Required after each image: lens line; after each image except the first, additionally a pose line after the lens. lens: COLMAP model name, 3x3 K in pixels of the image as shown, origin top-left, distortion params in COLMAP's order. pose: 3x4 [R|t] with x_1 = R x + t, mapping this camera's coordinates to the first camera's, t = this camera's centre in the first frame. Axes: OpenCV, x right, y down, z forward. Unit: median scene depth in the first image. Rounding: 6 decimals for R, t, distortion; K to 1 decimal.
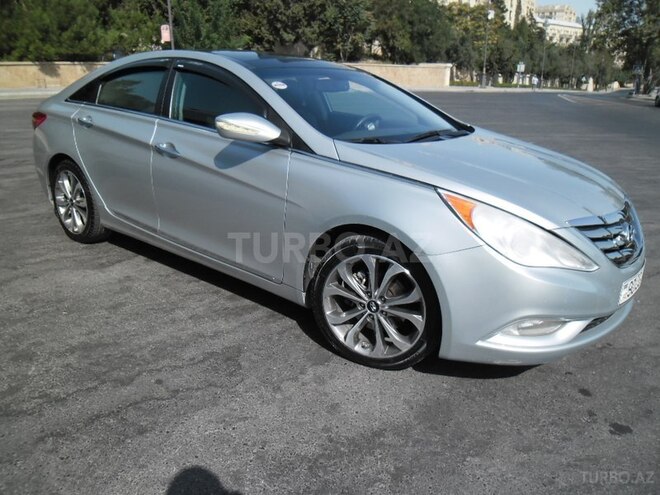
lens RADIAL K [[572.5, 0, 330.0], [0, 572.5, 247.5], [0, 0, 1]] dist [-0.039479, -0.001407]
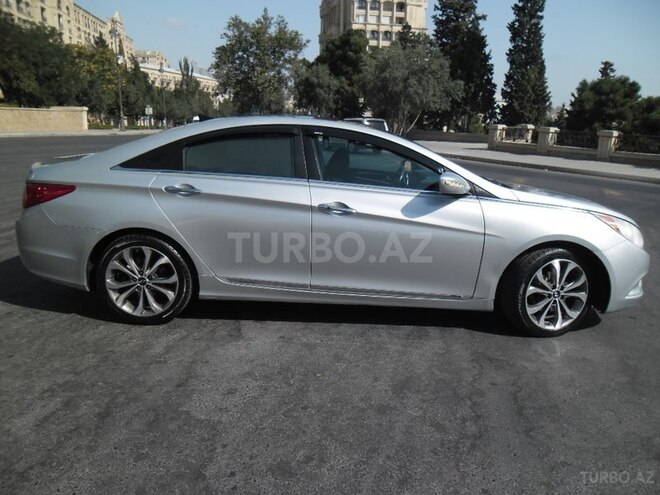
lens RADIAL K [[572.5, 0, 330.0], [0, 572.5, 247.5], [0, 0, 1]] dist [-0.039479, -0.001407]
pose [[0.752057, -0.143037, 0.643390, -0.131249], [0.184131, 0.982896, 0.003285, -0.013192], [-0.632856, 0.115998, 0.765531, 0.021489]]
